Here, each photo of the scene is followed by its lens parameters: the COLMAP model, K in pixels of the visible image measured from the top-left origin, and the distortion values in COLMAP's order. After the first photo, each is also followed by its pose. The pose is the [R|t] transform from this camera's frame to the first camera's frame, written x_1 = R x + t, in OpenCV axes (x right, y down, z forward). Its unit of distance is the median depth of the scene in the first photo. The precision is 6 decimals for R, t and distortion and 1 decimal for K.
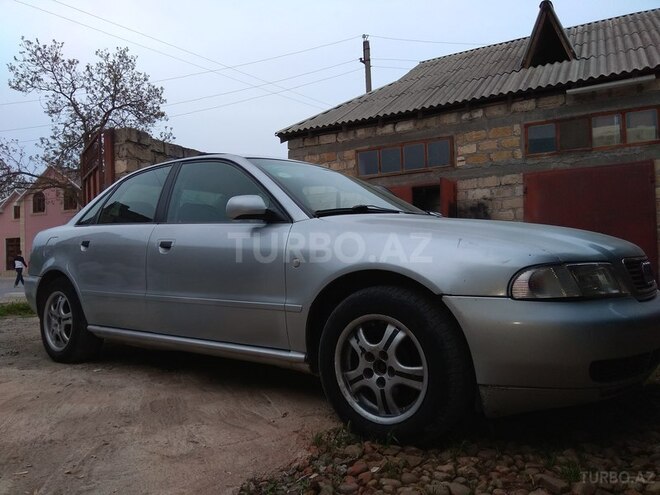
lens RADIAL K [[497.9, 0, 329.6], [0, 497.9, 247.7], [0, 0, 1]] dist [-0.014504, -0.013256]
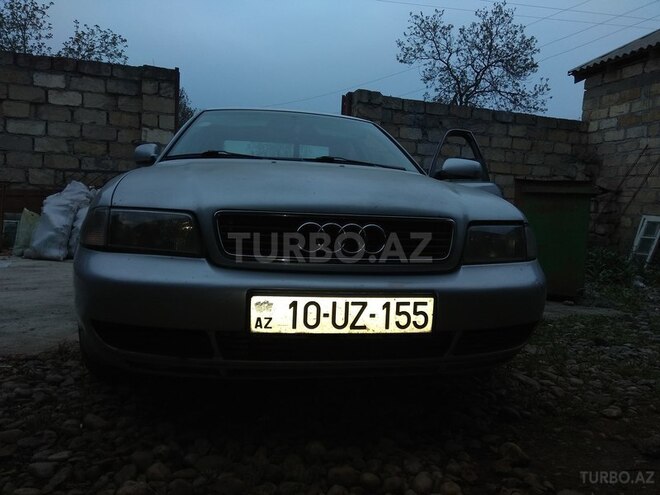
lens RADIAL K [[497.9, 0, 327.8], [0, 497.9, 248.9], [0, 0, 1]] dist [-0.014504, -0.013256]
pose [[0.757955, 0.078368, -0.647582, 0.152233], [-0.021869, 0.995252, 0.094846, 0.002468], [0.651940, -0.057727, 0.756070, 0.059913]]
